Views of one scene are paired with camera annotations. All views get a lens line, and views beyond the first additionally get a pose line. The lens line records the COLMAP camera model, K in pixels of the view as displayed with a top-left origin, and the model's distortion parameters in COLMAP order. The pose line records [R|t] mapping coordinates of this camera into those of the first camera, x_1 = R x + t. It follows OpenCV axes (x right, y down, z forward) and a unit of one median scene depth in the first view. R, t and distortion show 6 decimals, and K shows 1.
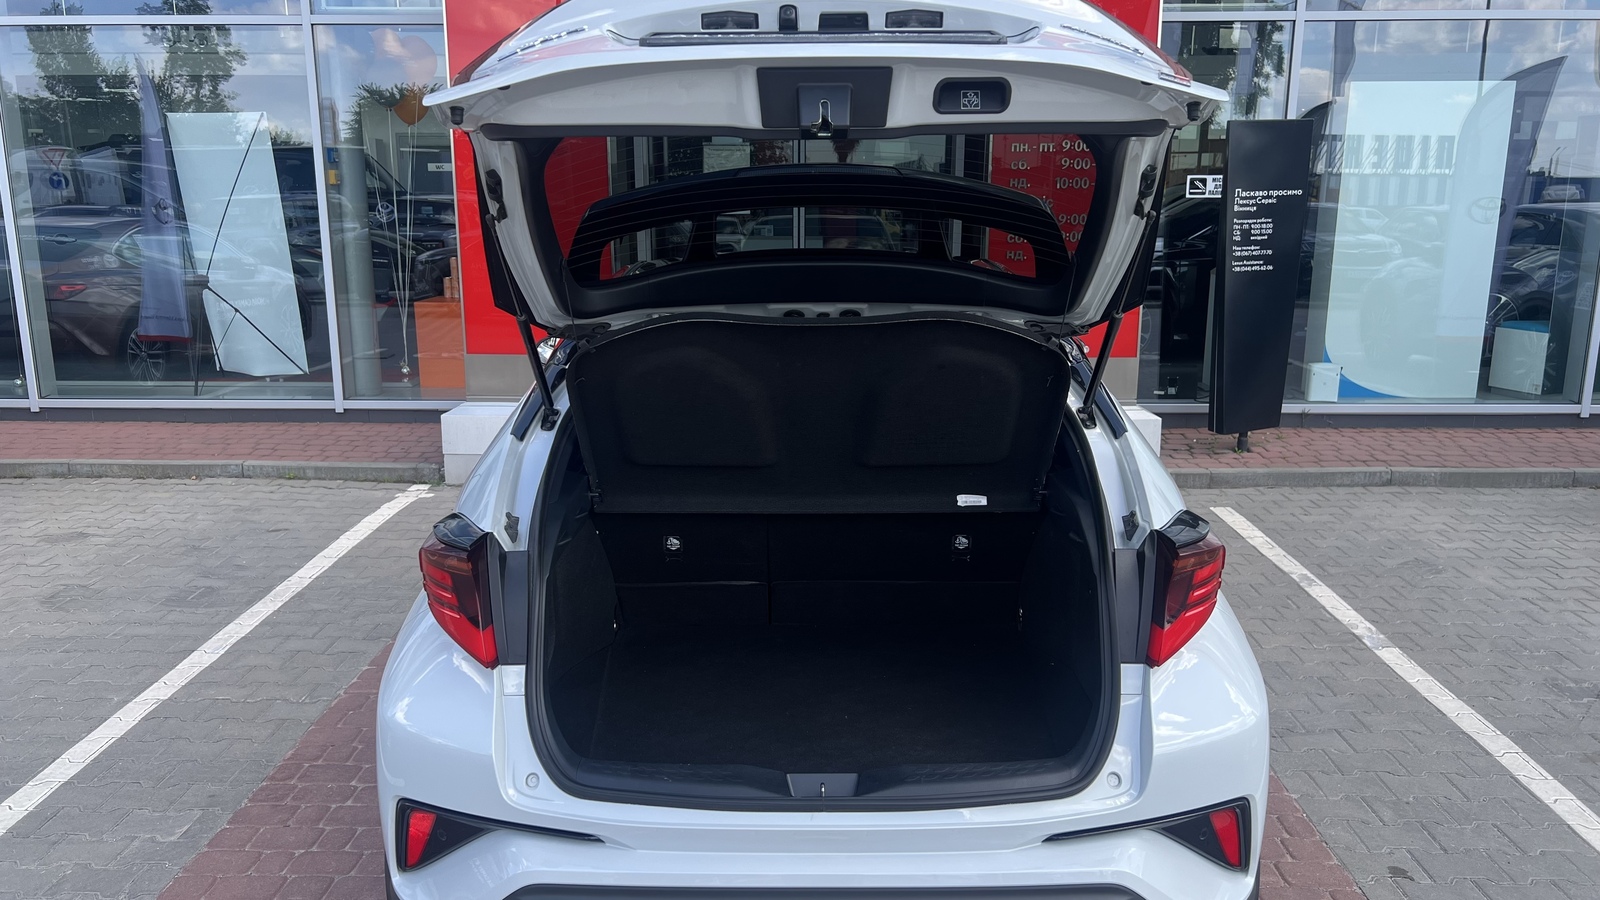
lens RADIAL K [[1189.2, 0, 782.7], [0, 1189.2, 478.8], [0, 0, 1]] dist [0.064158, -0.061589]
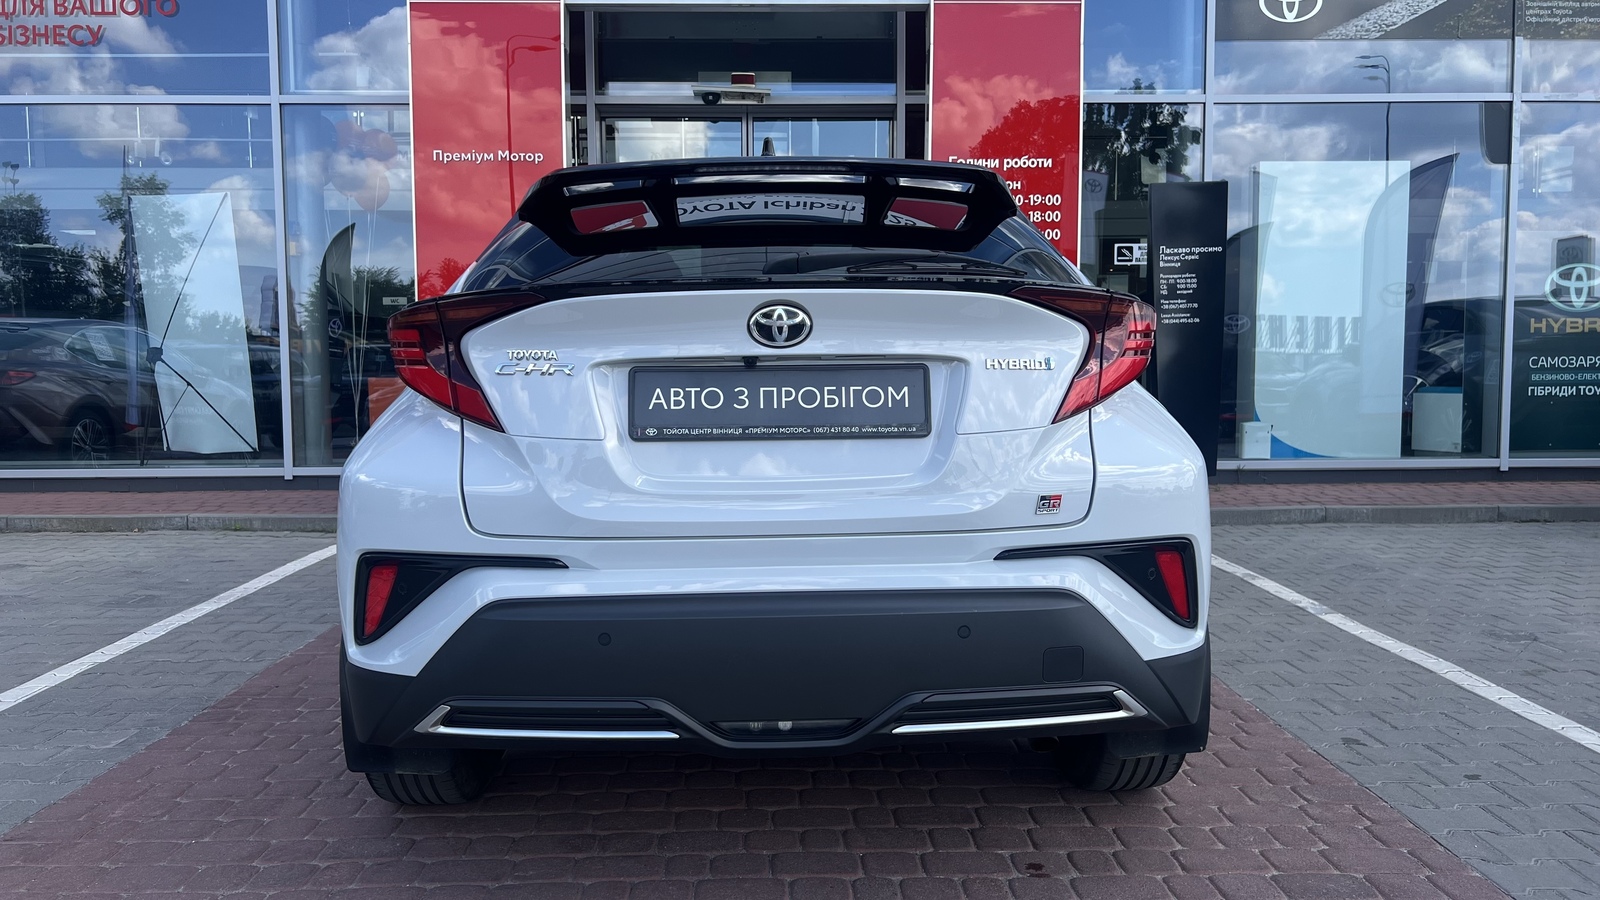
lens RADIAL K [[1189.2, 0, 782.7], [0, 1189.2, 478.8], [0, 0, 1]] dist [0.064158, -0.061589]
pose [[0.999048, -0.009802, 0.042500, -0.002345], [0.015619, 0.990202, -0.138768, 0.102795], [-0.040723, 0.139299, 0.989413, -0.003317]]
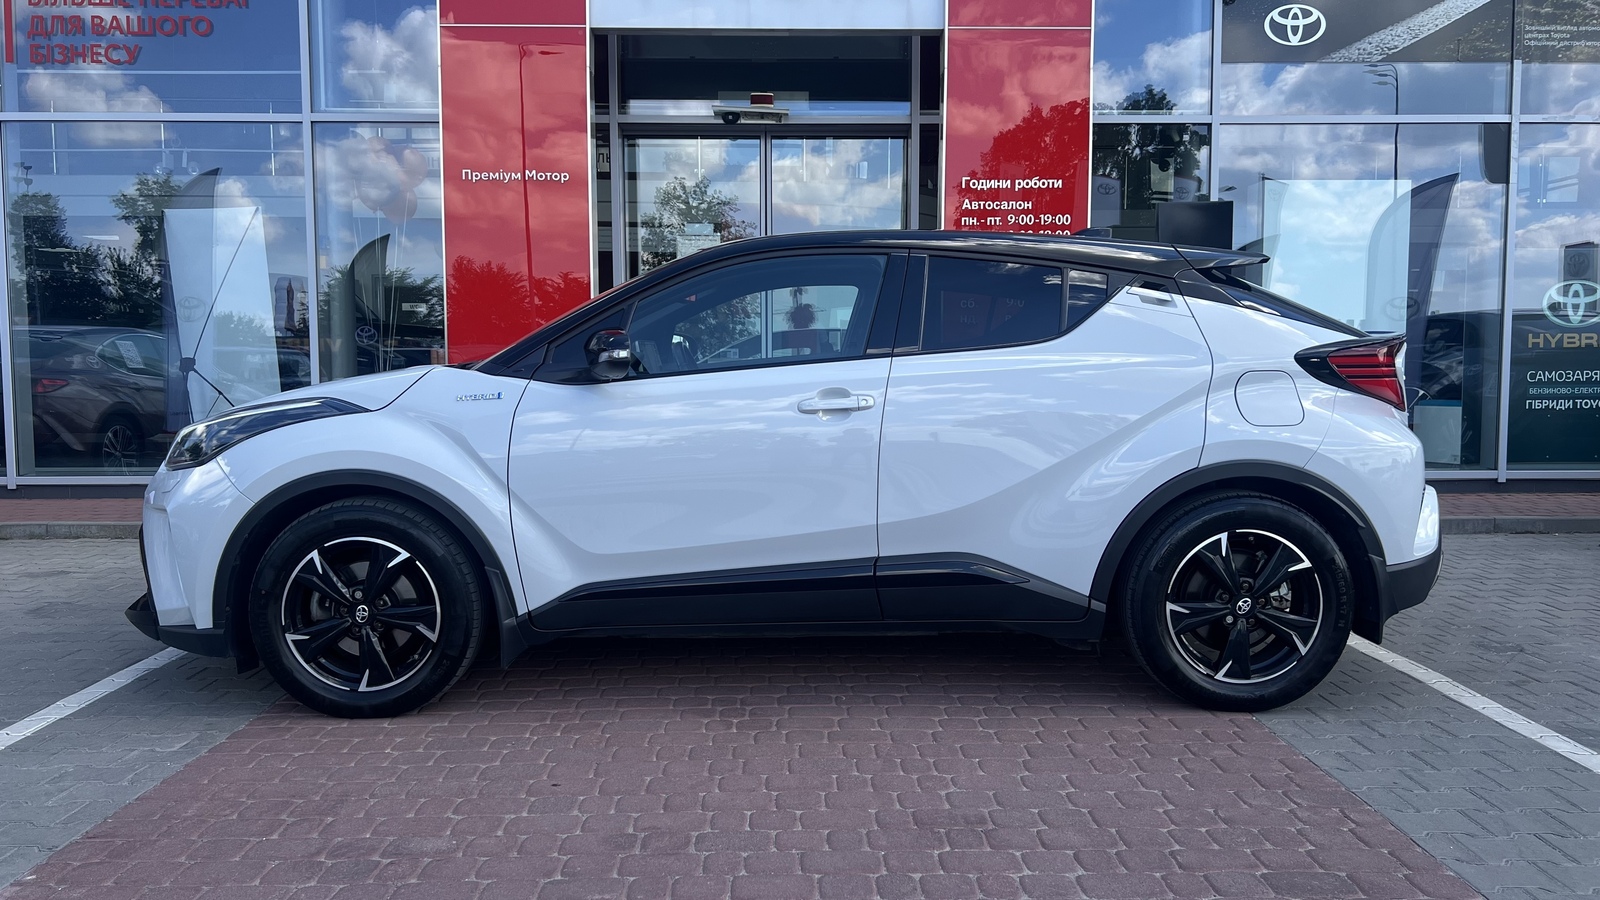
lens RADIAL K [[1182.8, 0, 794.4], [0, 1182.8, 479.4], [0, 0, 1]] dist [0.068709, -0.065147]
pose [[0.999055, -0.006419, 0.042997, -0.008704], [0.012362, 0.990155, -0.139427, 0.098756], [-0.041679, 0.139826, 0.989298, -0.029382]]
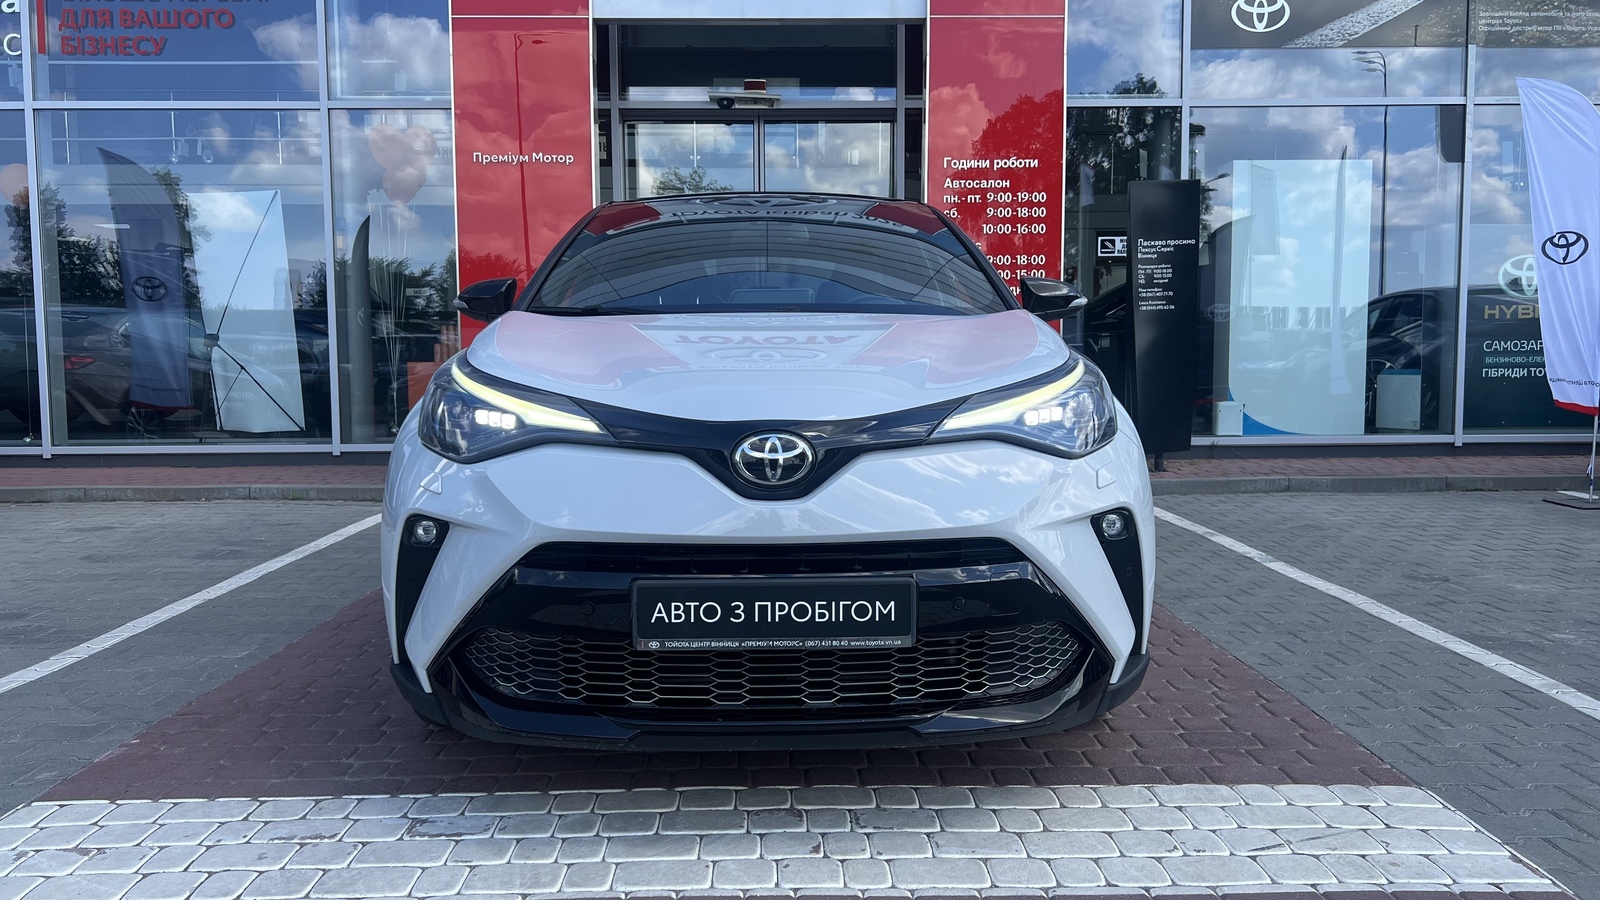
lens RADIAL K [[1175.8, 0, 789.0], [0, 1175.8, 472.6], [0, 0, 1]] dist [0.065239, -0.060589]
pose [[0.999055, -0.011147, 0.042020, -0.008657], [0.016746, 0.990657, -0.135343, 0.128923], [-0.040119, 0.135918, 0.989907, -0.082799]]
